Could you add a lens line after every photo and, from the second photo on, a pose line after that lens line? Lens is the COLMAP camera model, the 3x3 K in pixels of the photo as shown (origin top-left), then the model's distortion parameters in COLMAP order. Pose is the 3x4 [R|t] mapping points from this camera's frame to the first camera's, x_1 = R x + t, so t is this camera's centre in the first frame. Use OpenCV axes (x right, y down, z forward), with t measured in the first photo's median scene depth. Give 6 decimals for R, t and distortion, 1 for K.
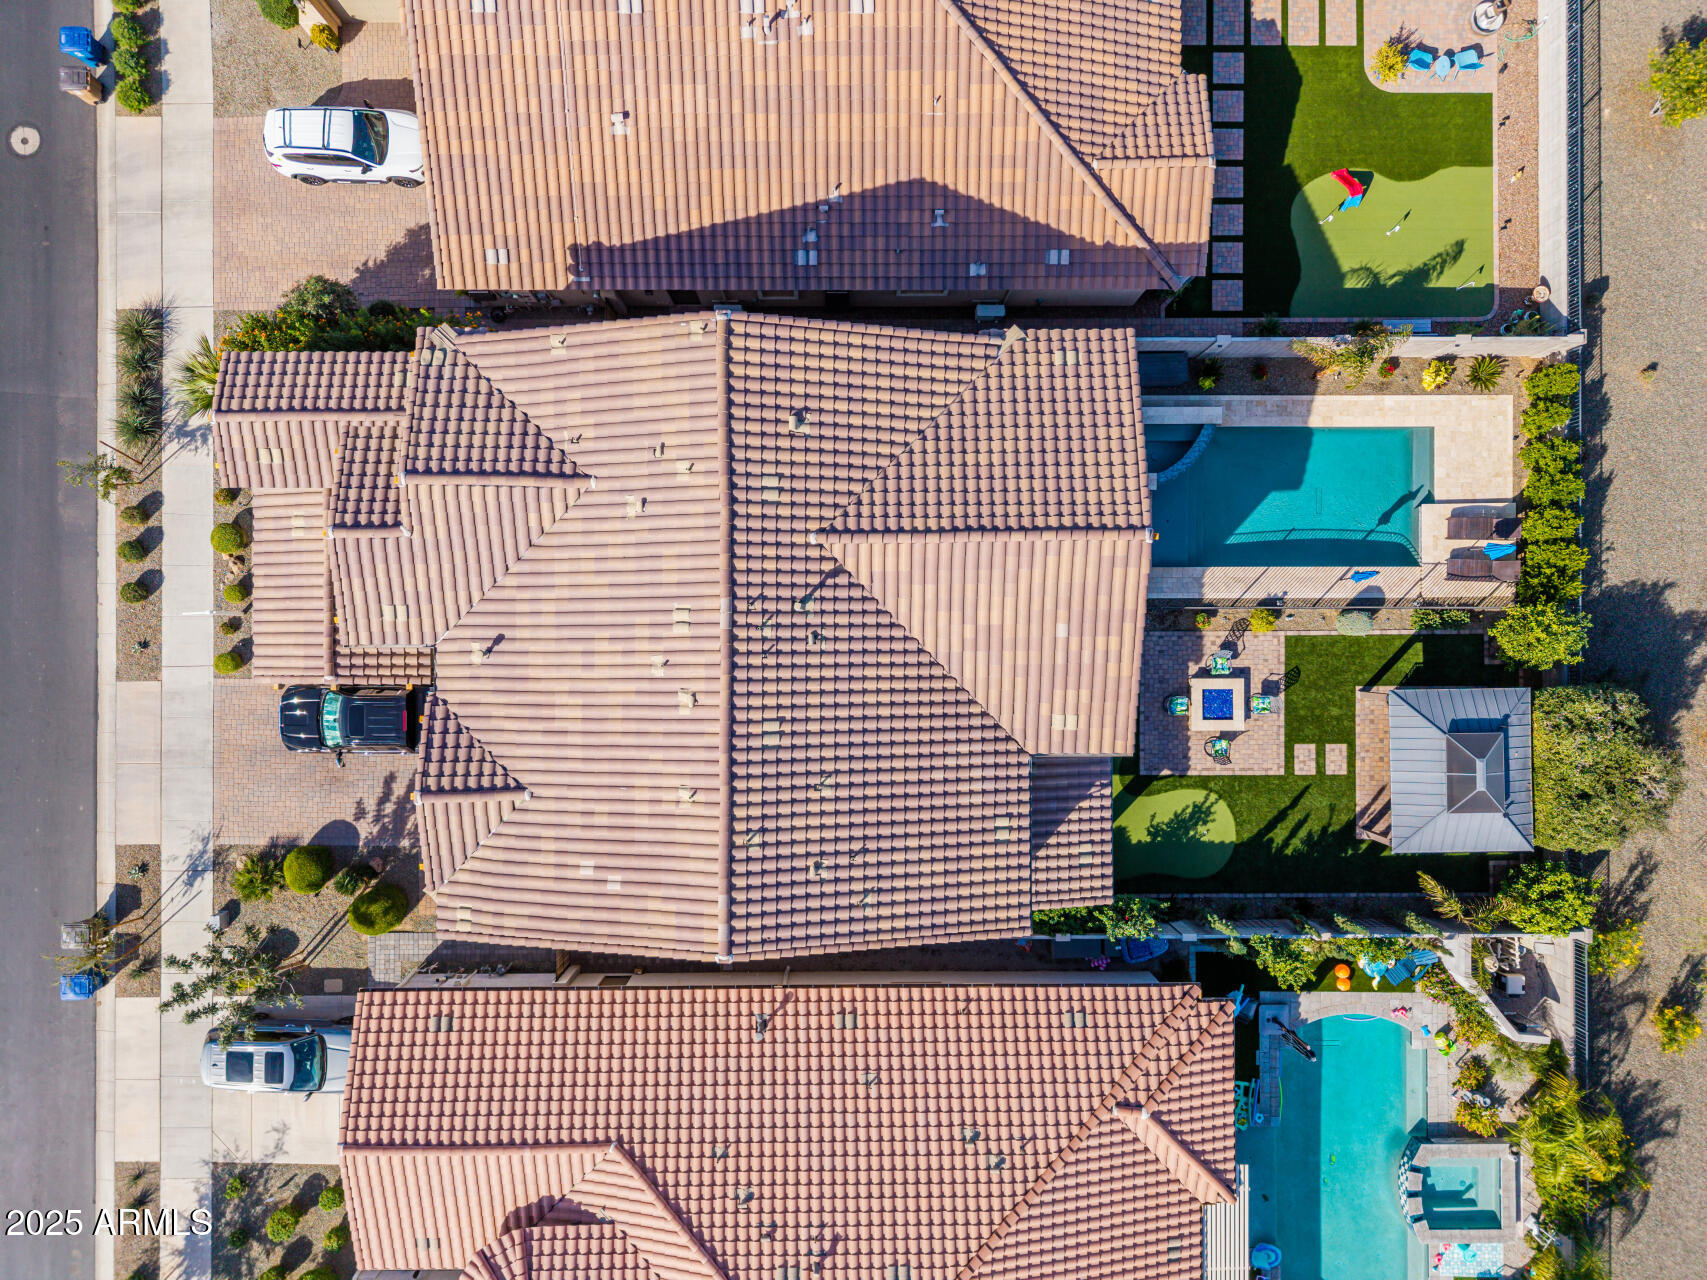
lens RADIAL K [[1152.1, 0, 848.8], [0, 1152.1, 618.7], [0, 0, 1]] dist [0.033220, -0.032798]
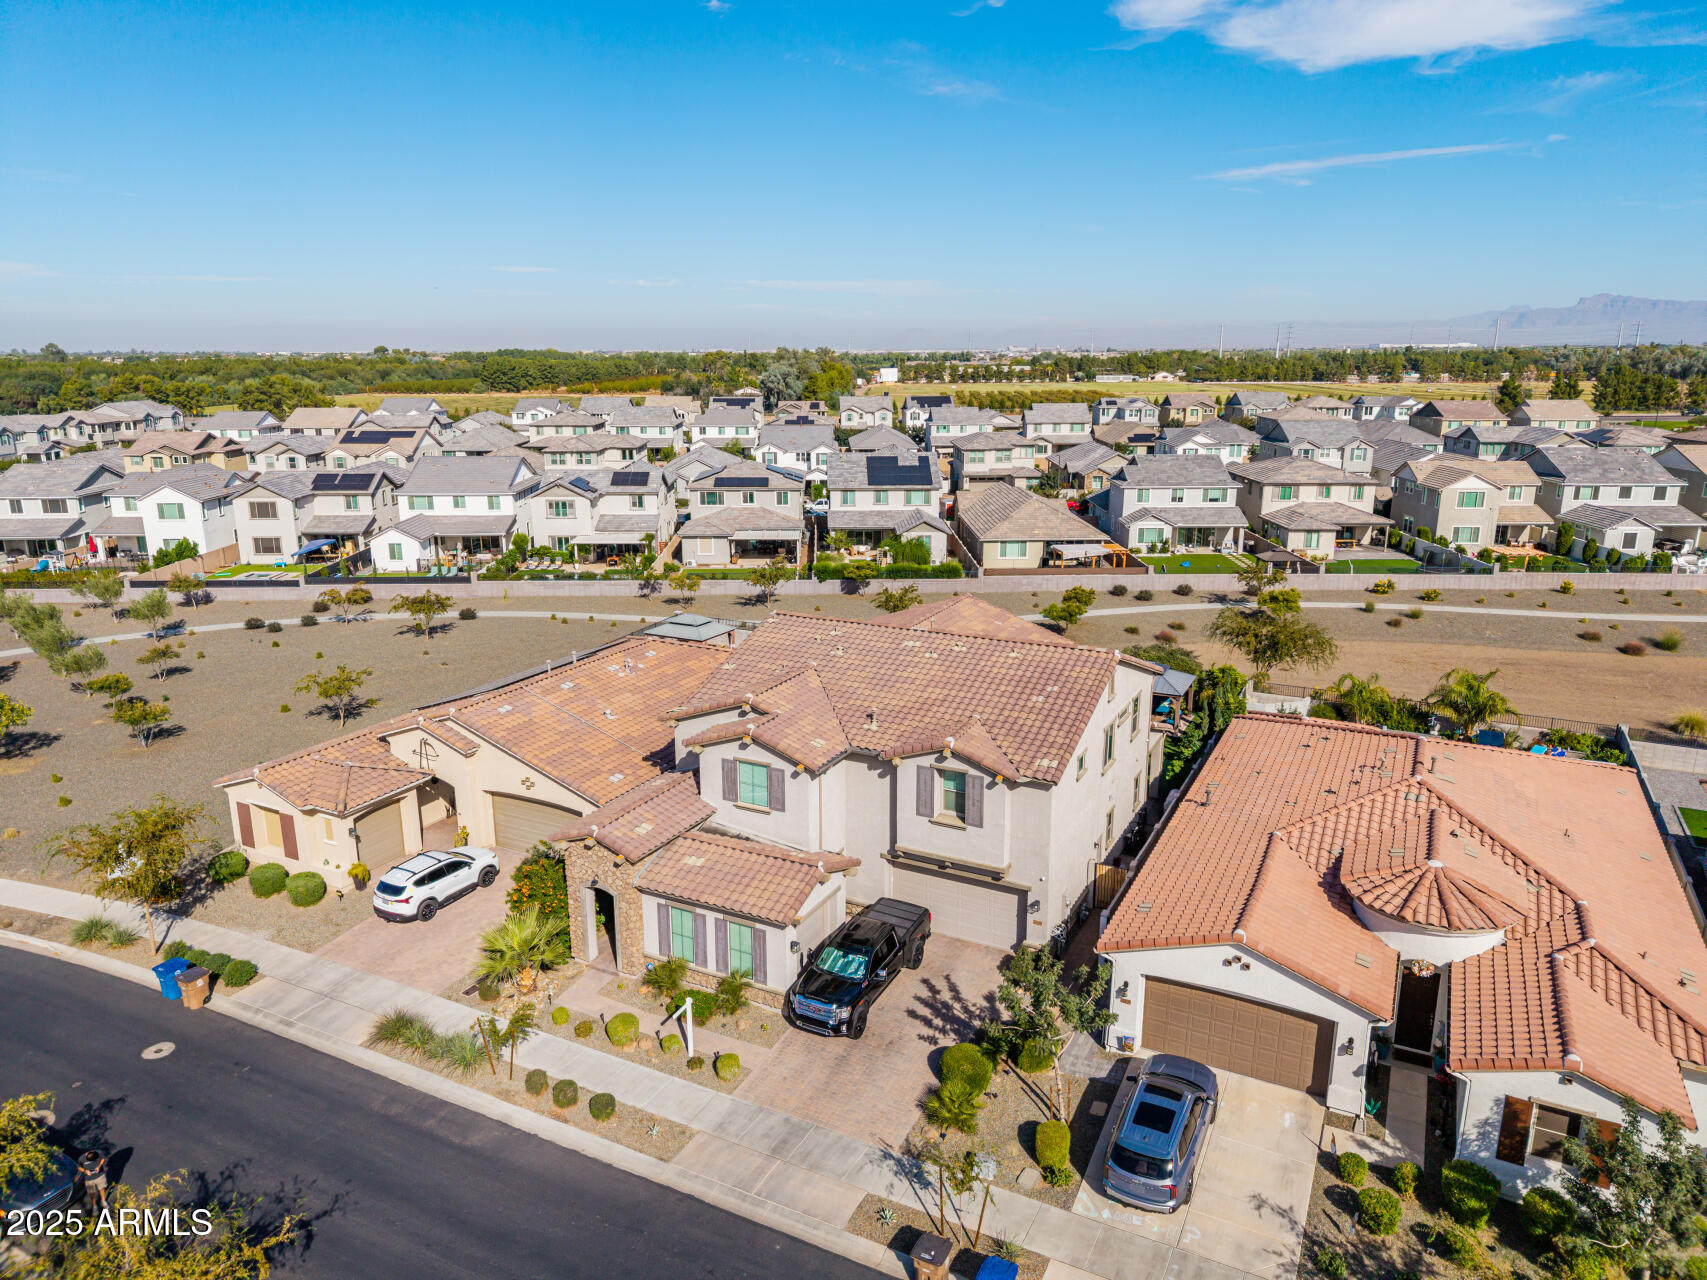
lens RADIAL K [[1147.3, 0, 852.1], [0, 1147.3, 623.6], [0, 0, 1]] dist [0.035938, -0.050501]
pose [[0.462953, -0.218765, 0.858962, -1.197705], [0.886332, 0.103903, -0.451242, 0.504882], [0.009468, 0.970230, 0.242001, 0.424787]]
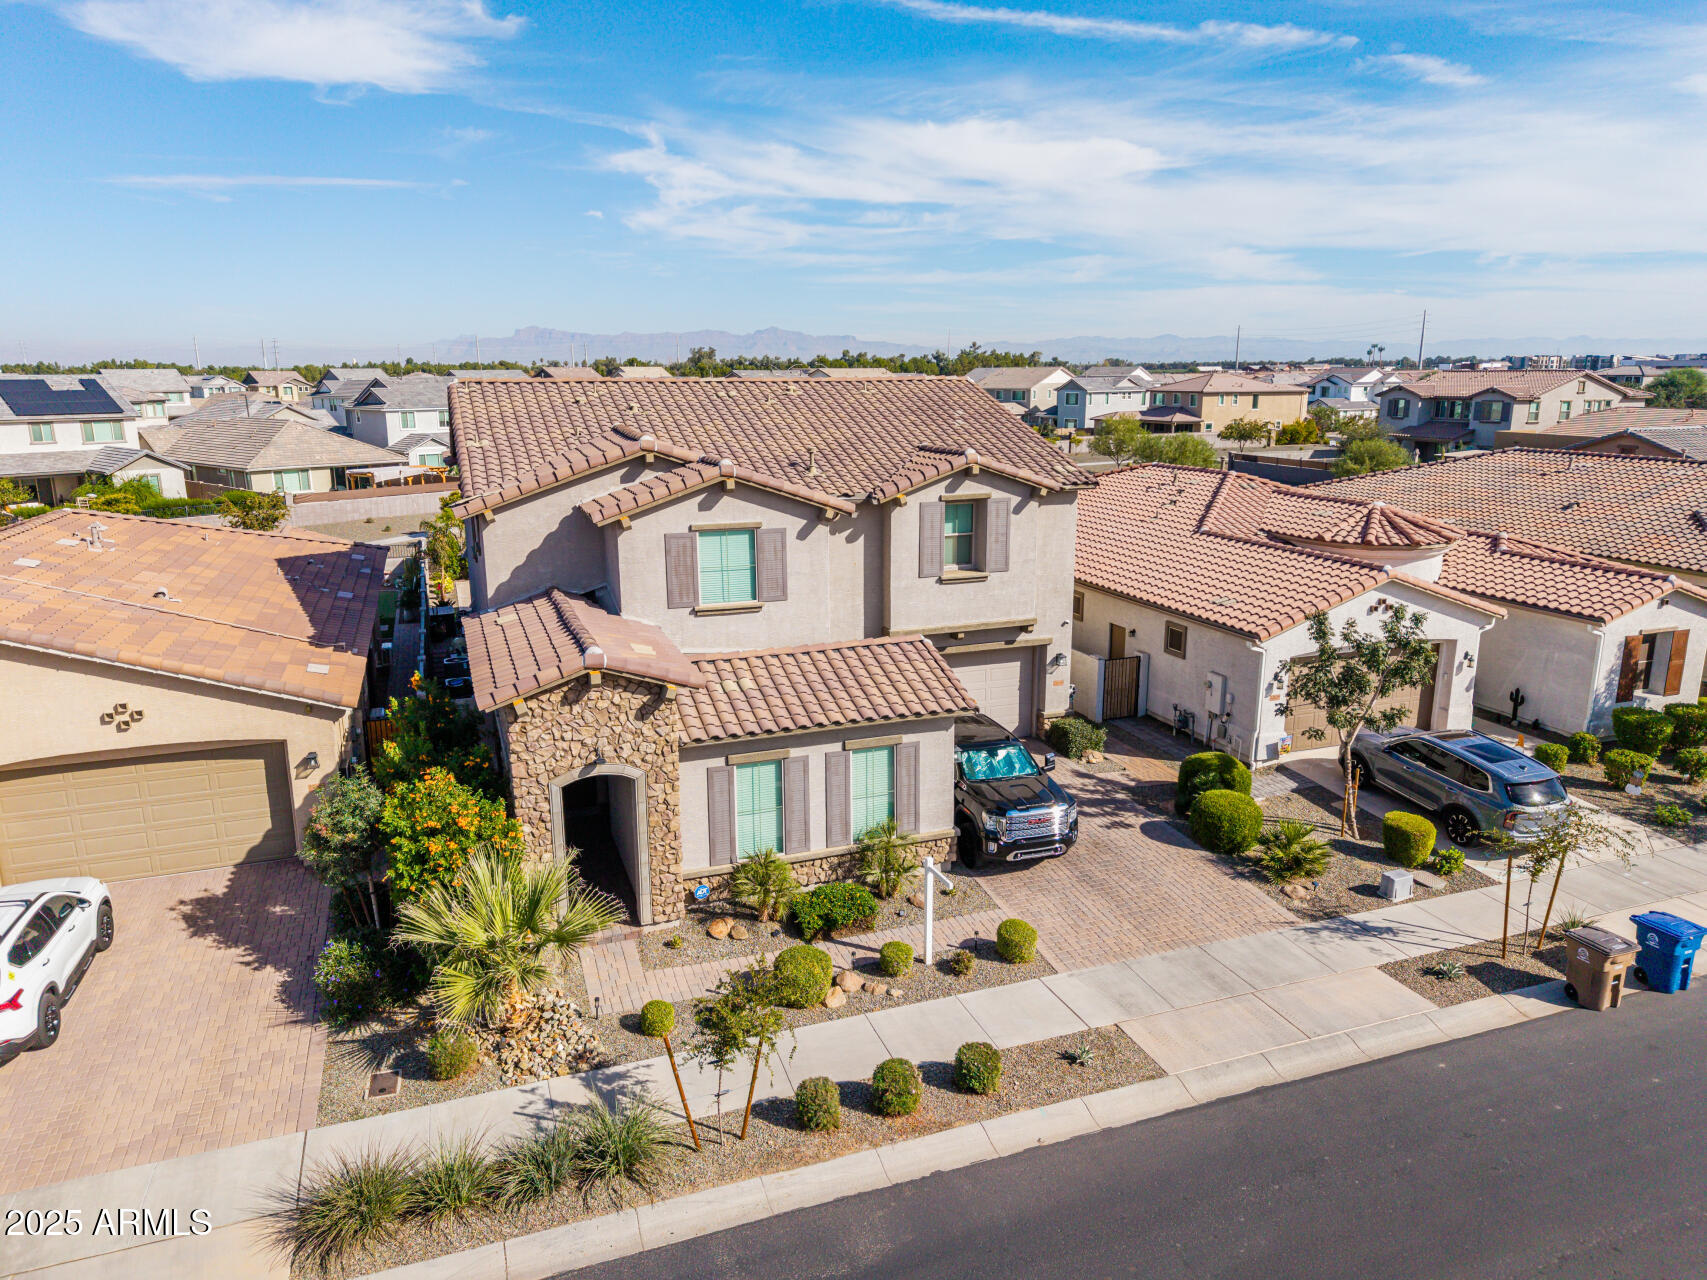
lens RADIAL K [[1152.1, 0, 848.8], [0, 1152.1, 618.7], [0, 0, 1]] dist [0.033220, -0.032798]
pose [[-0.338703, -0.204687, 0.918359, -0.978071], [0.940888, -0.076989, 0.329853, -0.206948], [0.003187, 0.975795, 0.218664, 0.719325]]
